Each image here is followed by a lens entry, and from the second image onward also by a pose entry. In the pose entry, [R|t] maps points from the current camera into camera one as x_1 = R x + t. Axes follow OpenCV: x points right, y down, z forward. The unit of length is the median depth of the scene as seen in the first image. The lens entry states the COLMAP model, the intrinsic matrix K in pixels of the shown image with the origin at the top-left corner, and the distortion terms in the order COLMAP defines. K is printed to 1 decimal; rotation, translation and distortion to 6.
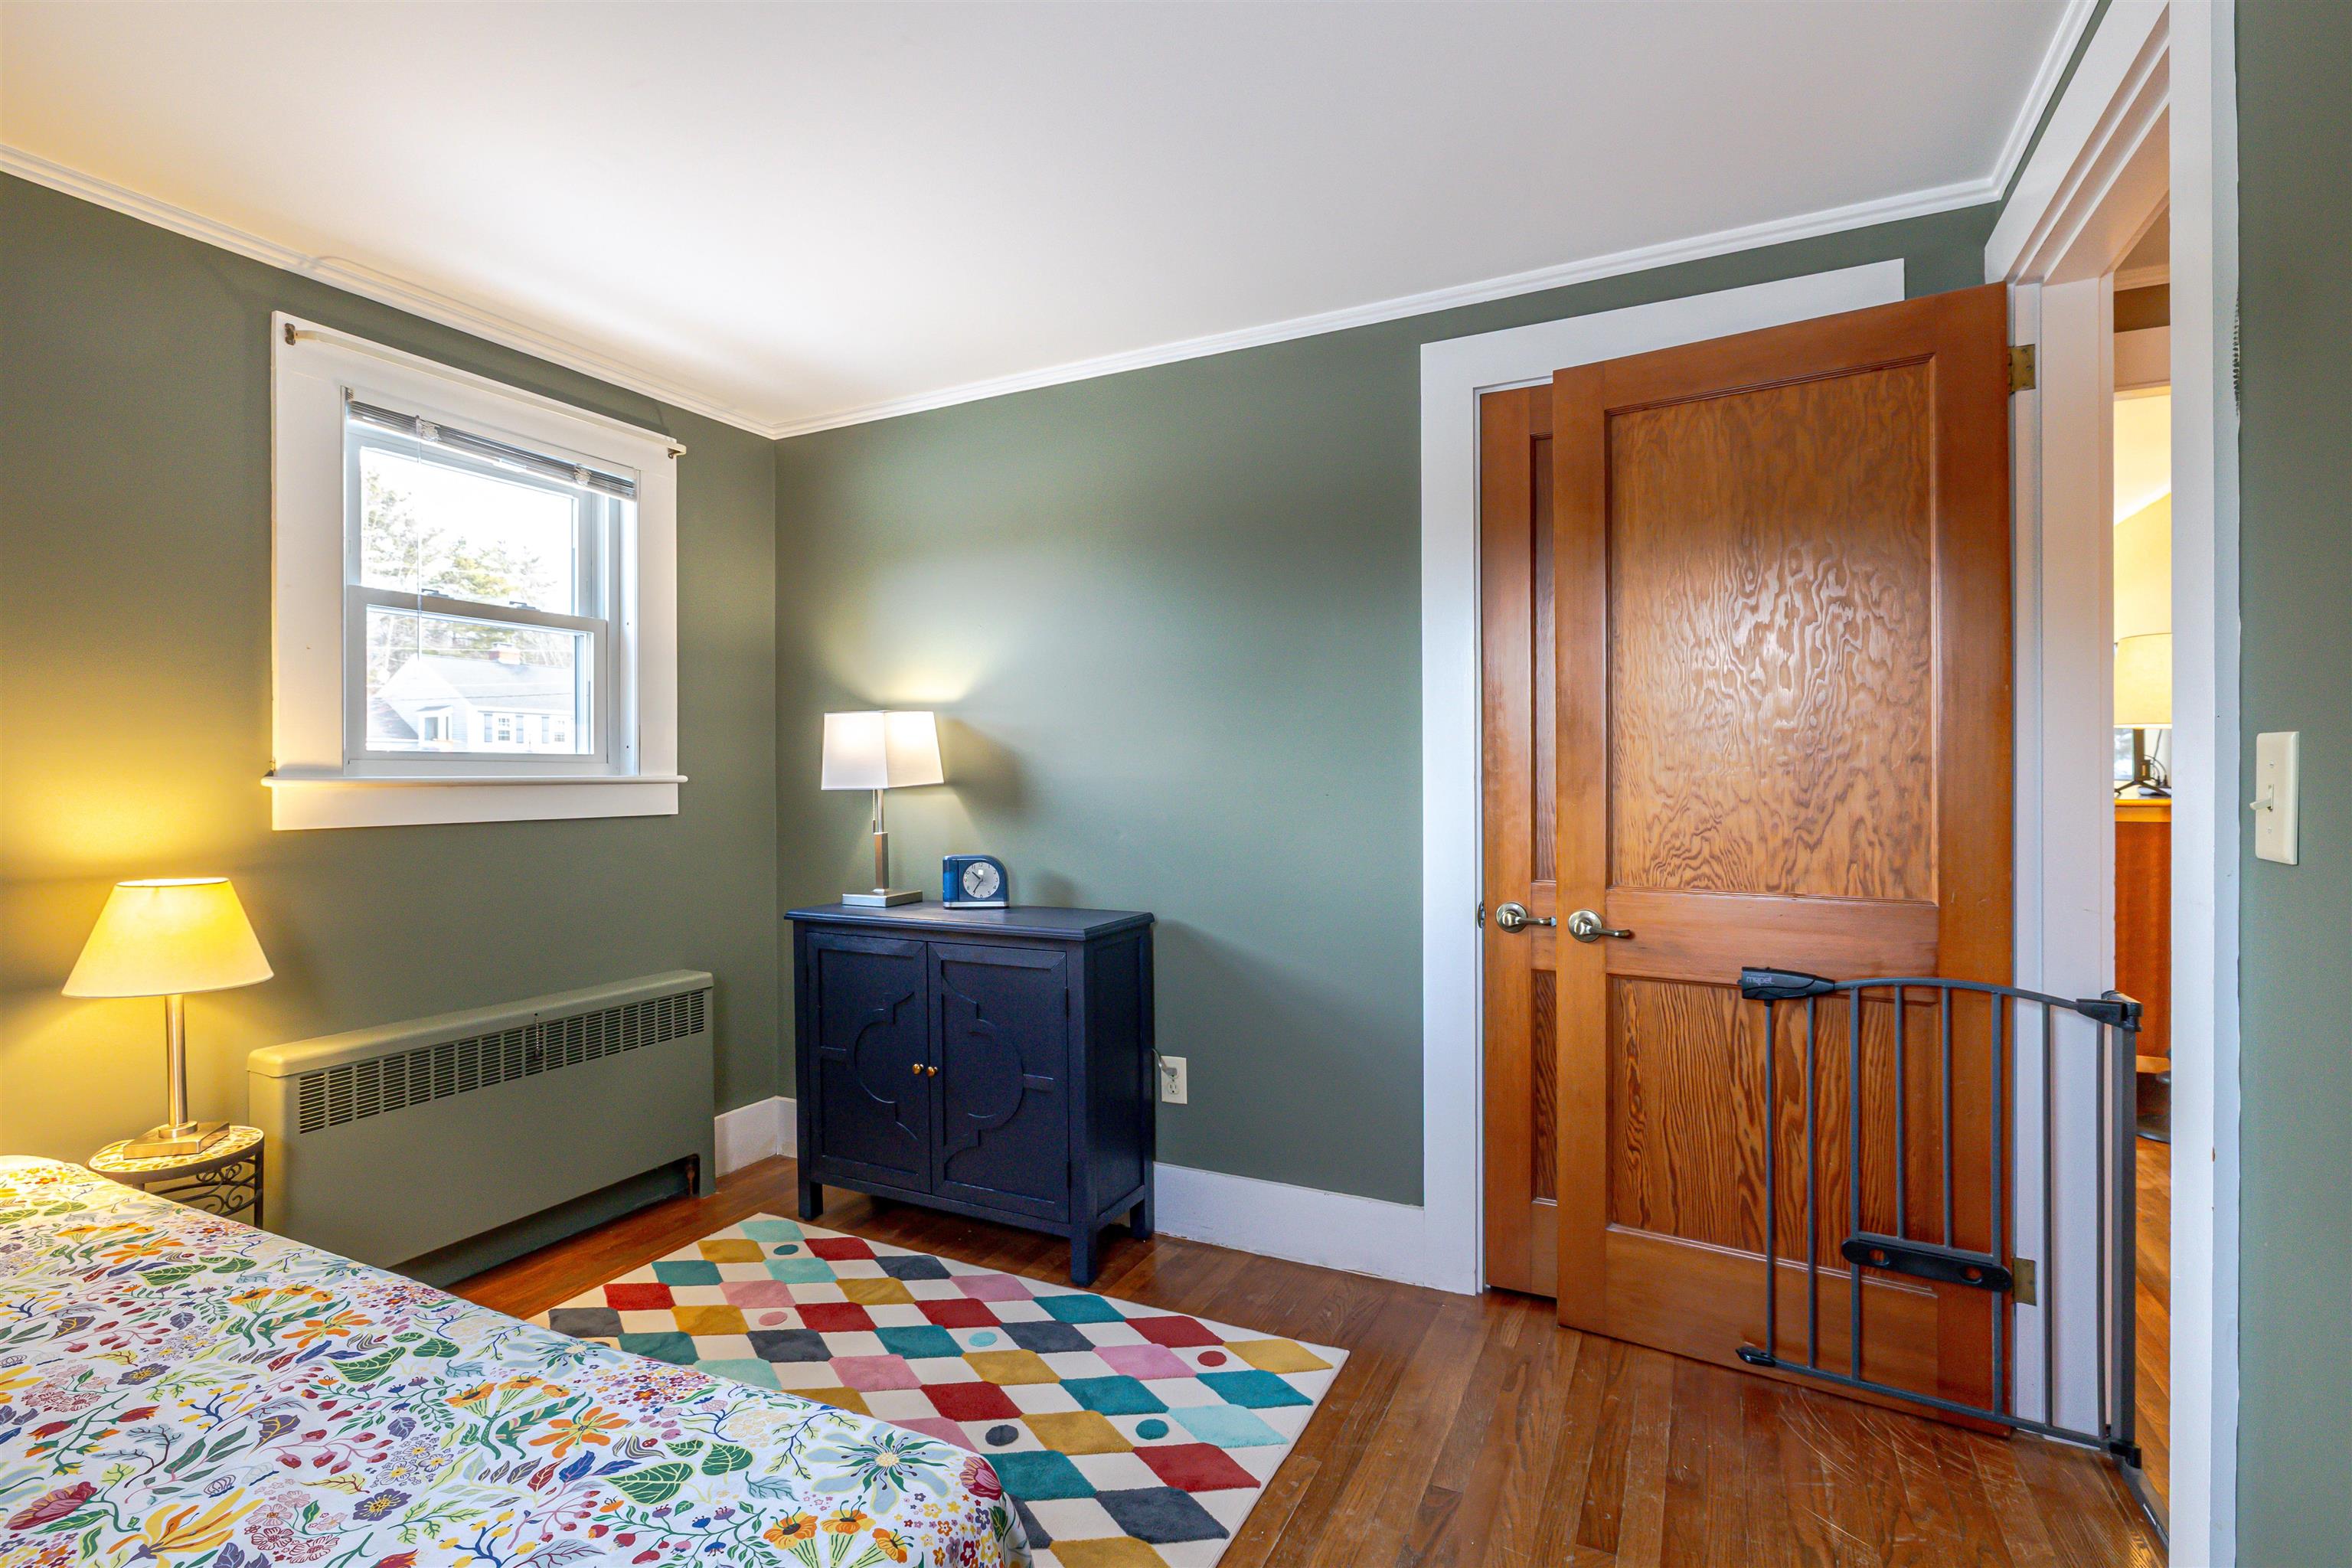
lens RADIAL K [[1097.4, 0, 1204.3], [0, 1097.4, 781.4], [0, 0, 1]] dist [0.001892, 0.000354]
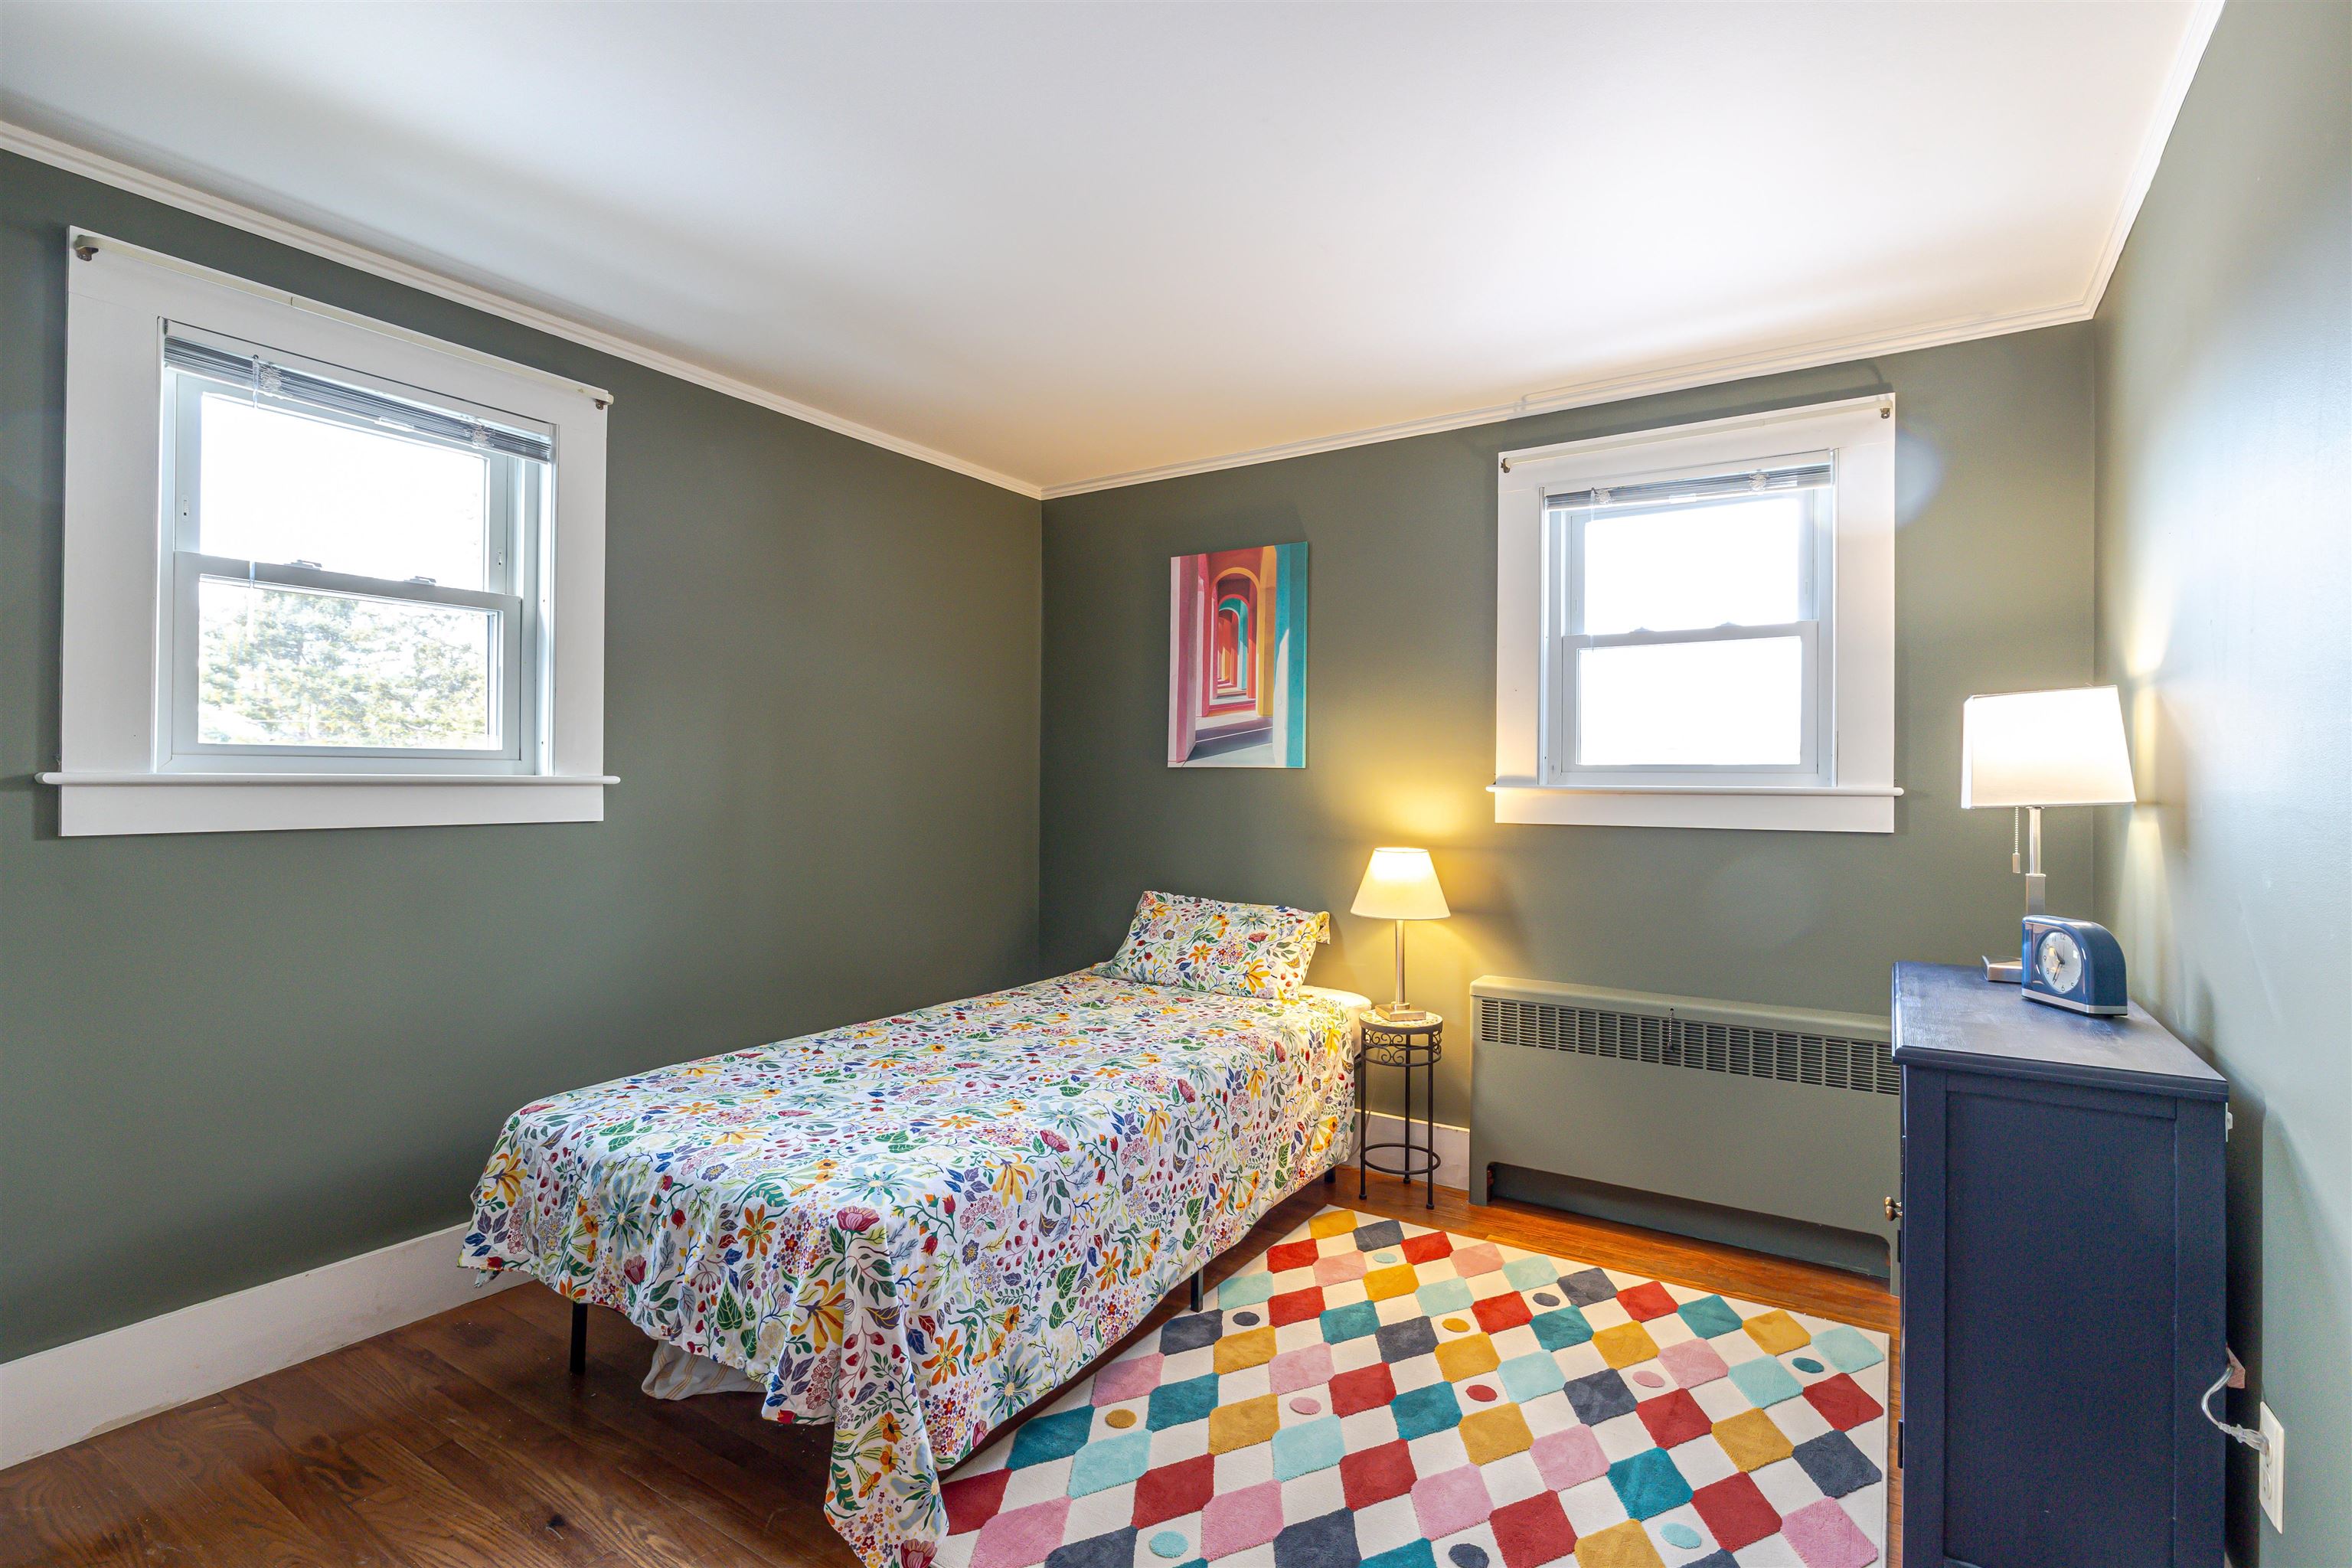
lens RADIAL K [[1139.9, 0, 1178.3], [0, 1139.9, 780.4], [0, 0, 1]] dist [-0.002109, 0.000012]
pose [[-0.143694, 0.001168, -0.989621, 0.643547], [-0.013621, 0.999902, 0.003158, -0.008367], [0.989528, 0.013933, -0.143664, 0.792157]]
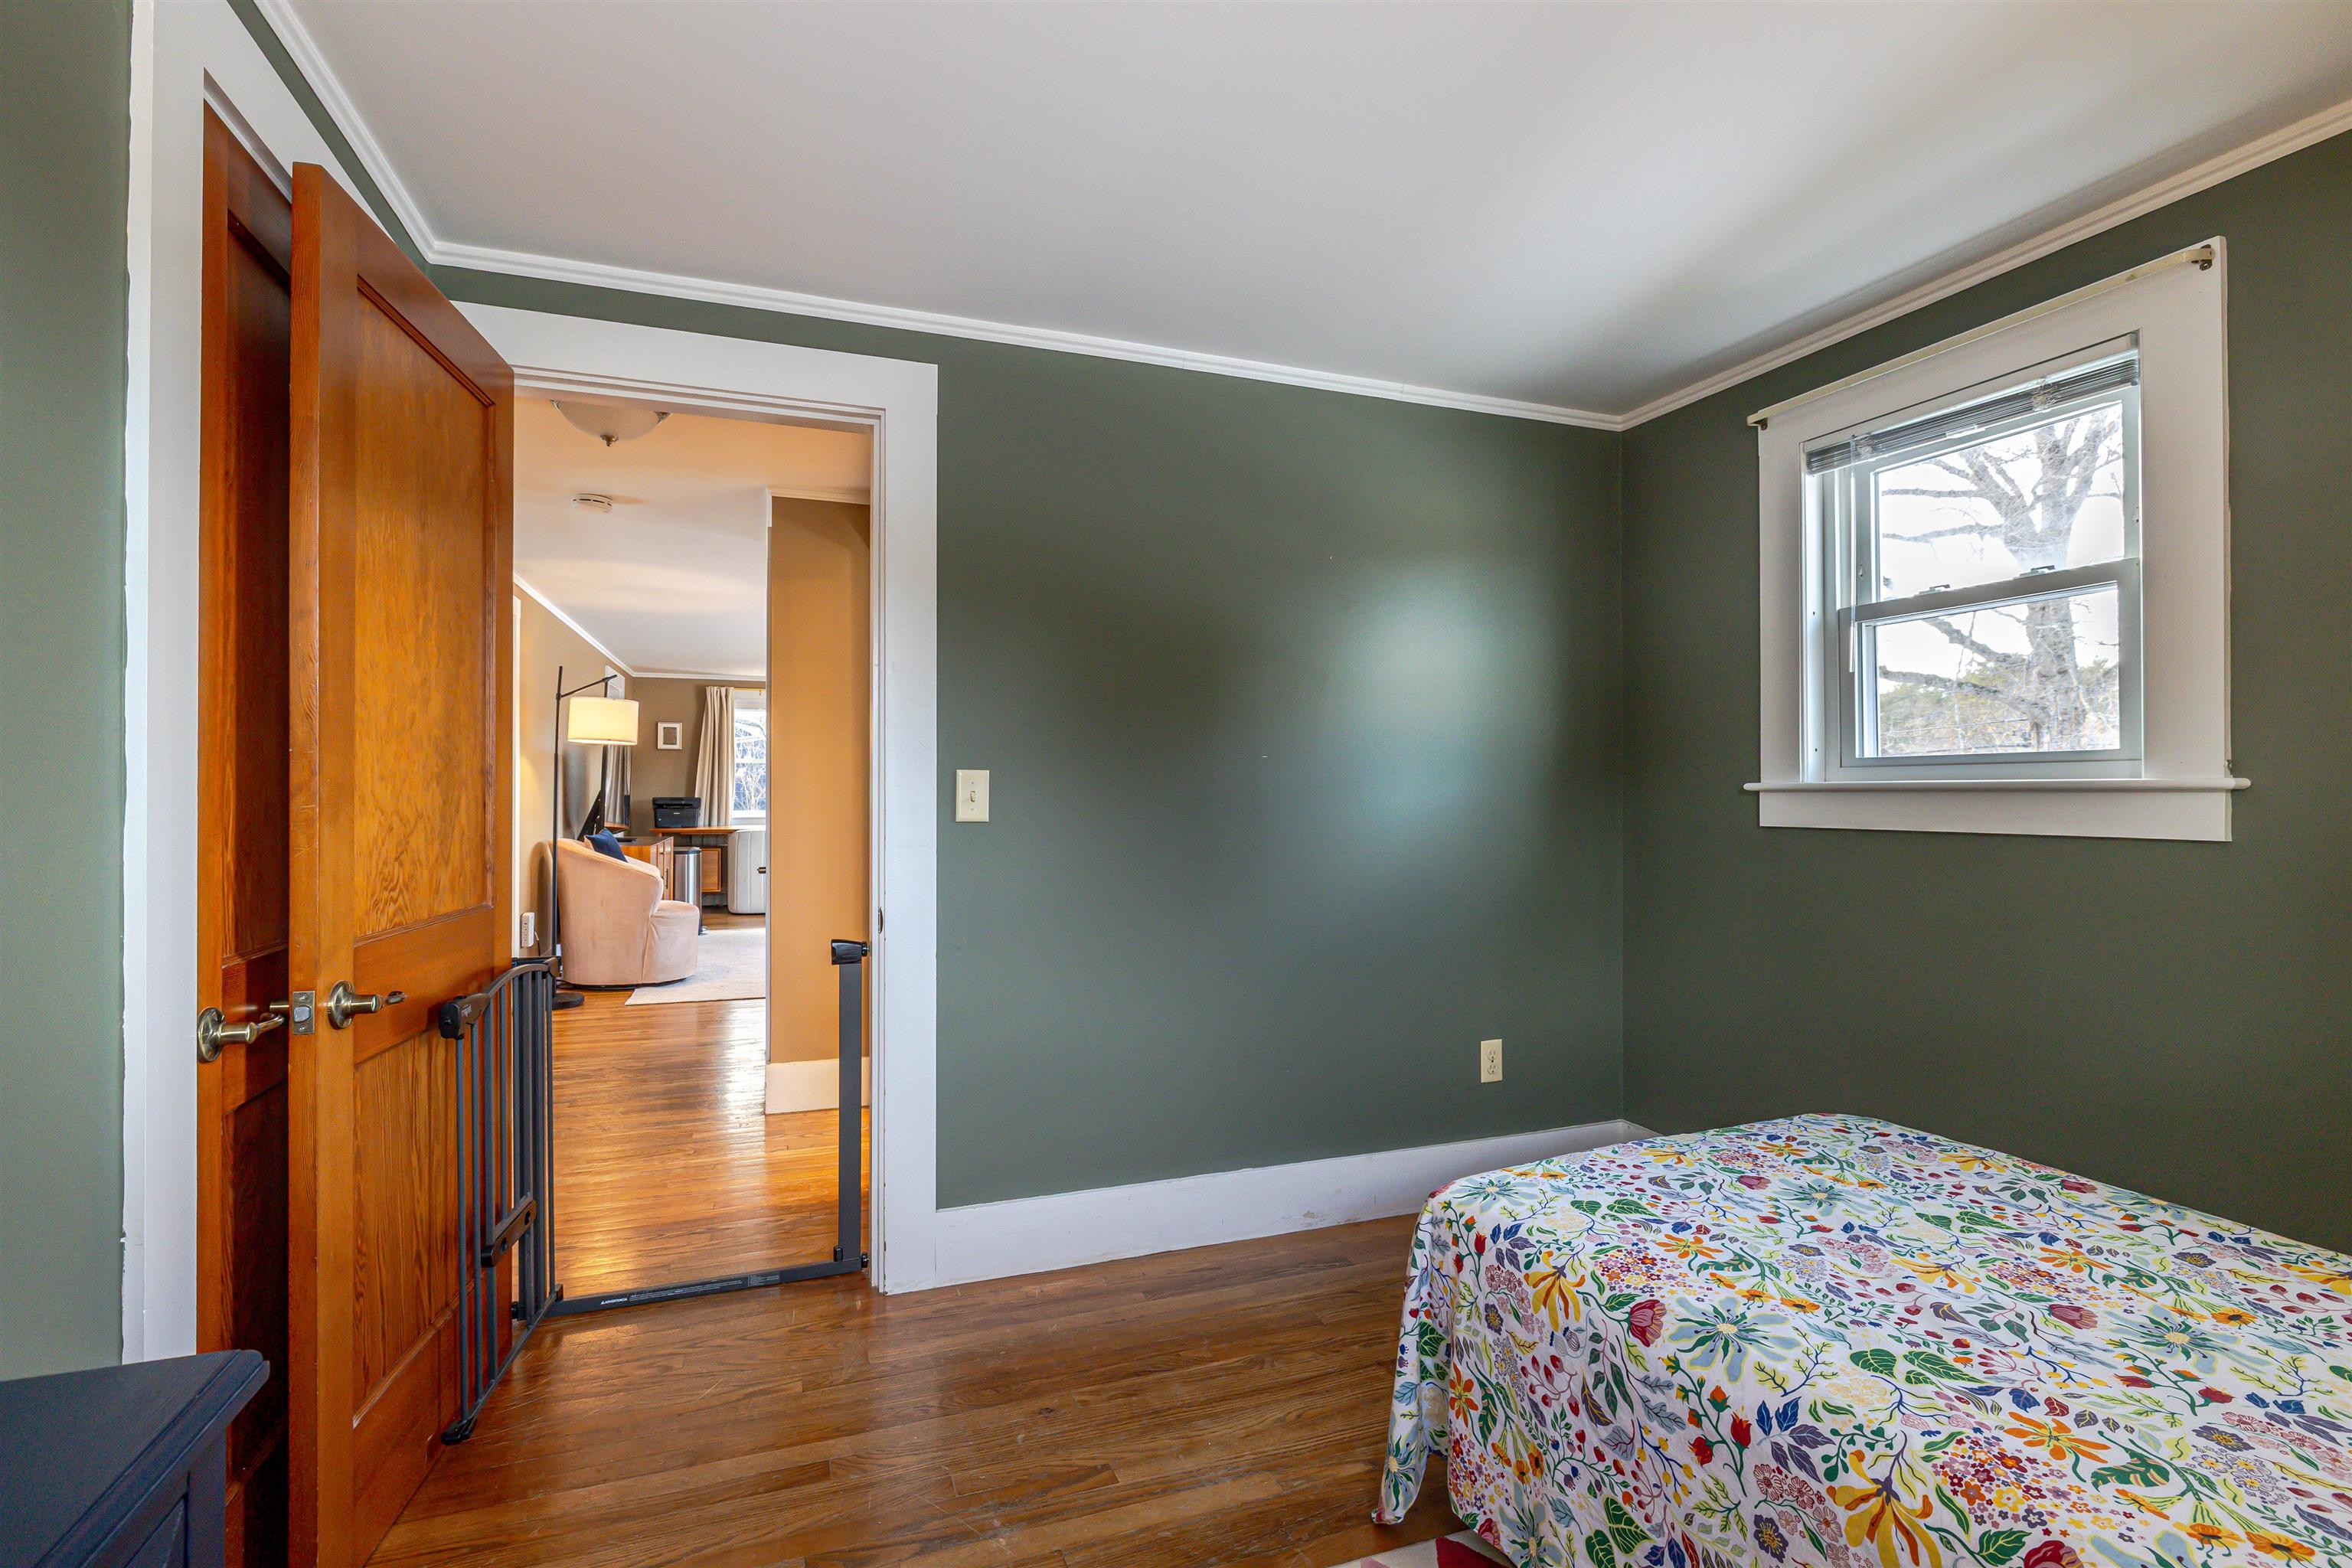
lens RADIAL K [[1075.6, 0, 1158.2], [0, 1075.6, 782.0], [0, 0, 1]] dist [0.000248, 0.000168]
pose [[-0.696806, 0.010098, 0.717189, -0.518080], [0.008856, 0.999946, -0.005475, -0.000001], [-0.717205, 0.002537, -0.696857, 1.163473]]
